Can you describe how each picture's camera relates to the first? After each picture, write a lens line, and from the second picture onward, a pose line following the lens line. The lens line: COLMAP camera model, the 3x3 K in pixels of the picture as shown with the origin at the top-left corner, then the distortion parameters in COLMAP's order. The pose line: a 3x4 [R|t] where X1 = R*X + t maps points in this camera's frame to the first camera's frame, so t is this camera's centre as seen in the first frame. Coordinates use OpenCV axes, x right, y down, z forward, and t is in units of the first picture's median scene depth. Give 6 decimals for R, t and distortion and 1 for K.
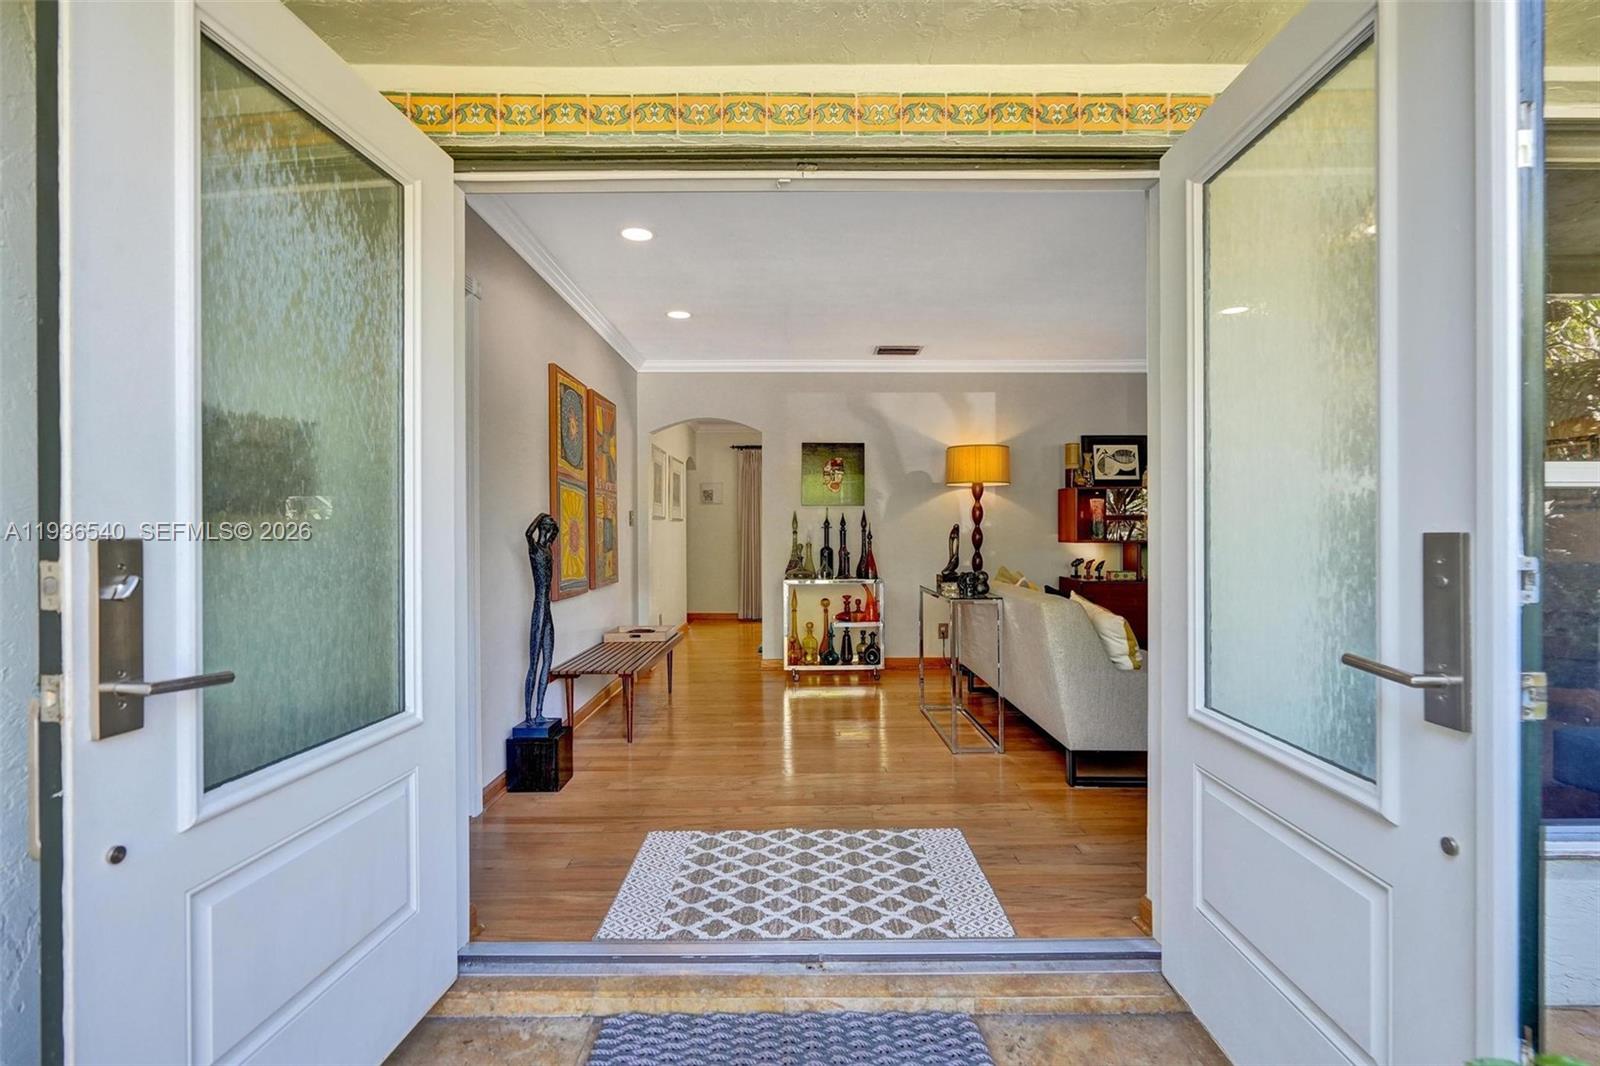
lens RADIAL K [[753.3, 0, 797.5], [0, 753.3, 531.8], [0, 0, 1]] dist [-0.005696, 0.003242]
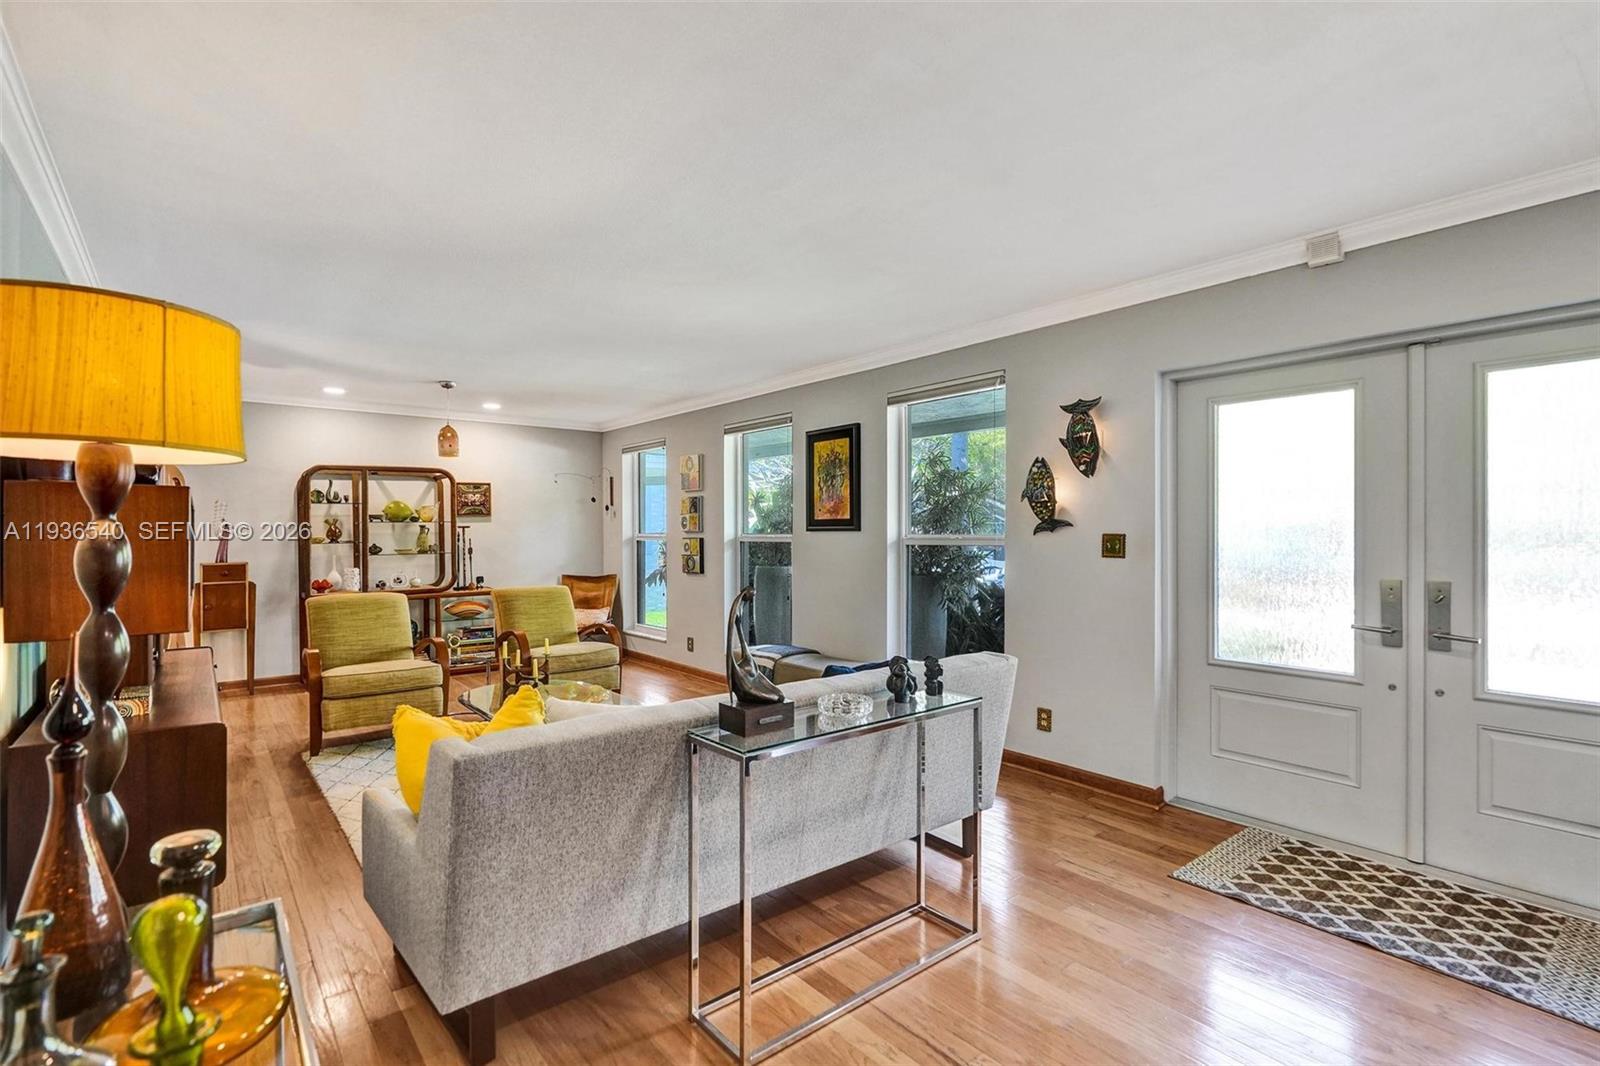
lens RADIAL K [[753.3, 0, 803.8], [0, 753.3, 540.1], [0, 0, 1]] dist [-0.005696, 0.003242]
pose [[-0.631846, -0.002314, 0.775091, -0.124051], [0.004374, 0.999969, 0.006551, -0.033002], [-0.775082, 0.007529, -0.631816, 0.961087]]
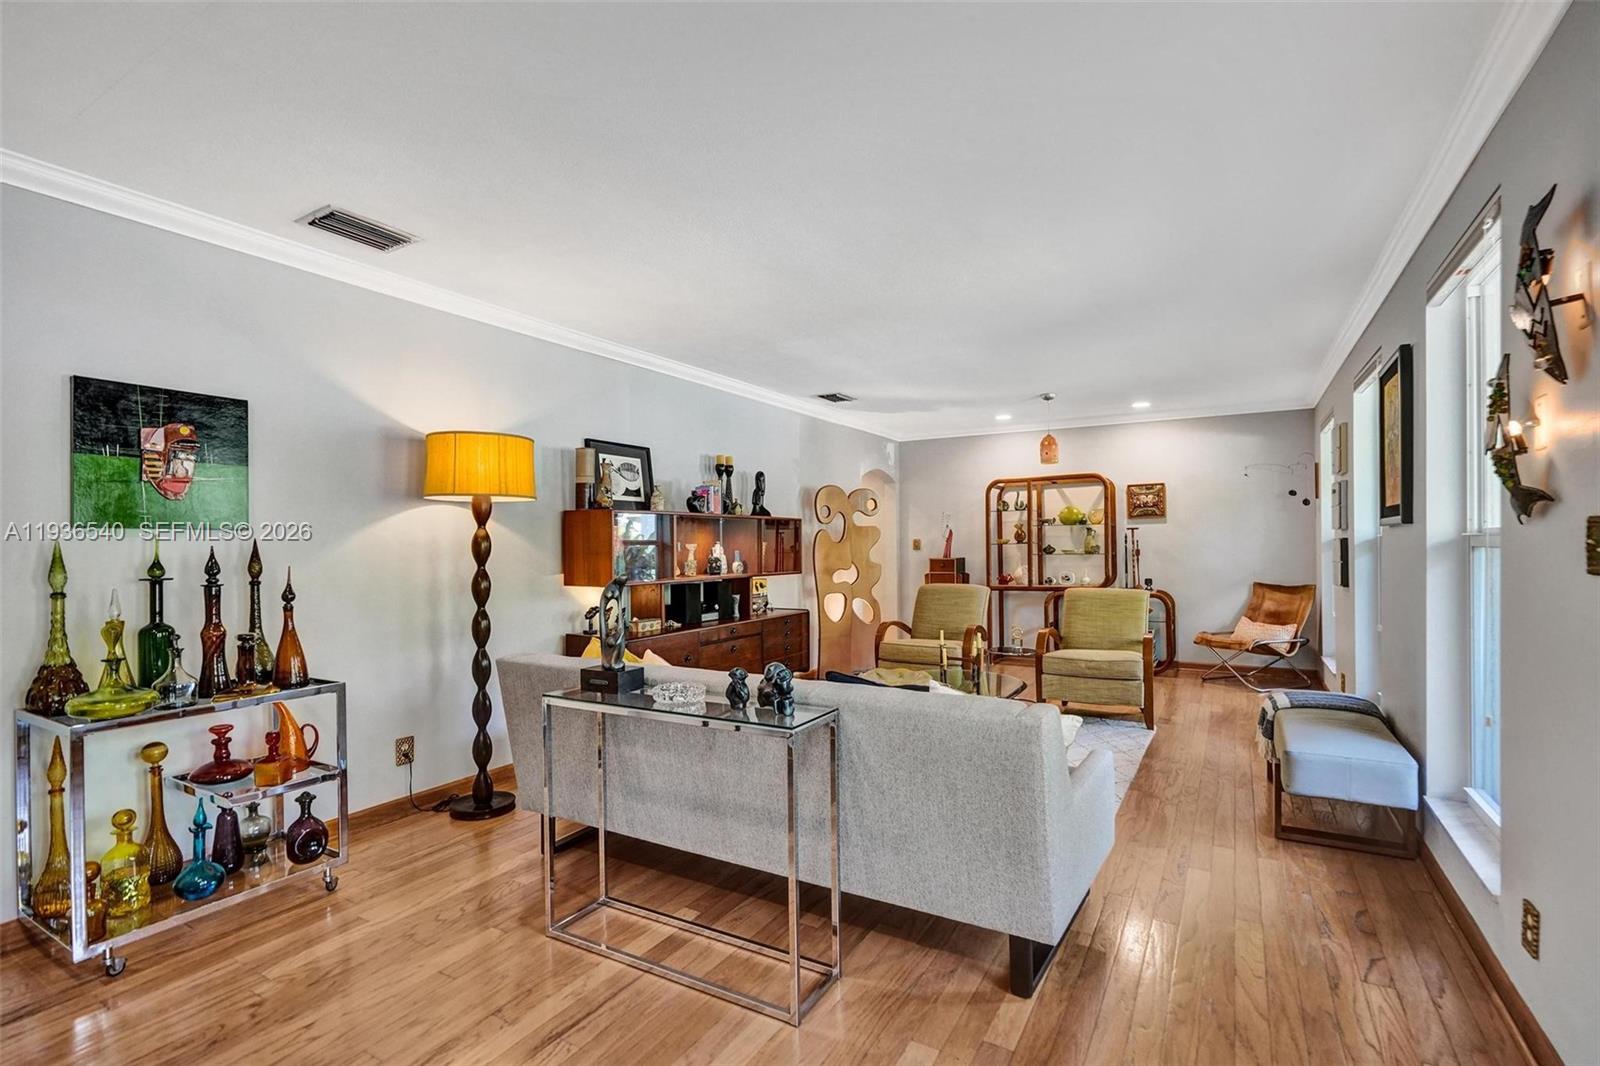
lens RADIAL K [[753.3, 0, 812.2], [0, 753.3, 542.8], [0, 0, 1]] dist [-0.005696, 0.003242]
pose [[0.497969, -0.000774, 0.867195, -0.152793], [0.002602, 0.999996, -0.000602, -0.026324], [-0.867191, 0.002556, 0.497969, 0.463688]]
